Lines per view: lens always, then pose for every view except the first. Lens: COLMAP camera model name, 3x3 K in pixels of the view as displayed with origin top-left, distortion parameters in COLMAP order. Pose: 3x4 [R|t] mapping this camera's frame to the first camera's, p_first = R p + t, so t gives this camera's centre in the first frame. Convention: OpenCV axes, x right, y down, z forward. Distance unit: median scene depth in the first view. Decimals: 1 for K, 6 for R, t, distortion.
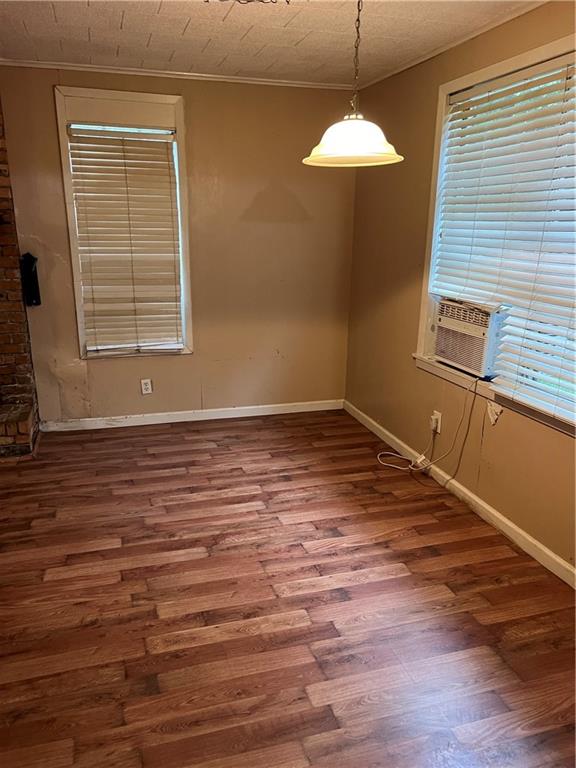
lens RADIAL K [[605.6, 0, 289.8], [0, 605.6, 381.6], [0, 0, 1]] dist [0.028130, -0.021149]
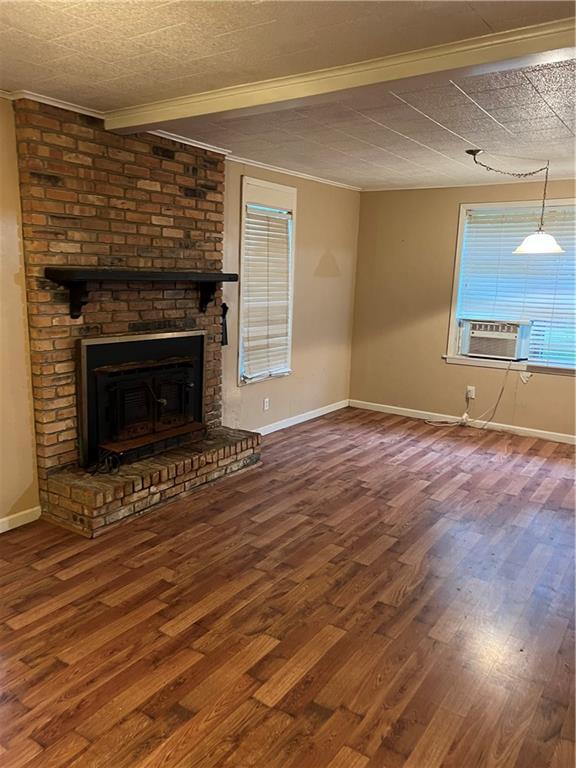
lens RADIAL K [[605.6, 0, 282.8], [0, 605.6, 387.1], [0, 0, 1]] dist [0.028130, -0.021149]
pose [[0.784951, -0.116420, 0.608522, -1.204923], [0.150590, 0.988583, -0.005119, -0.019620], [-0.600978, 0.095655, 0.793521, -0.041439]]
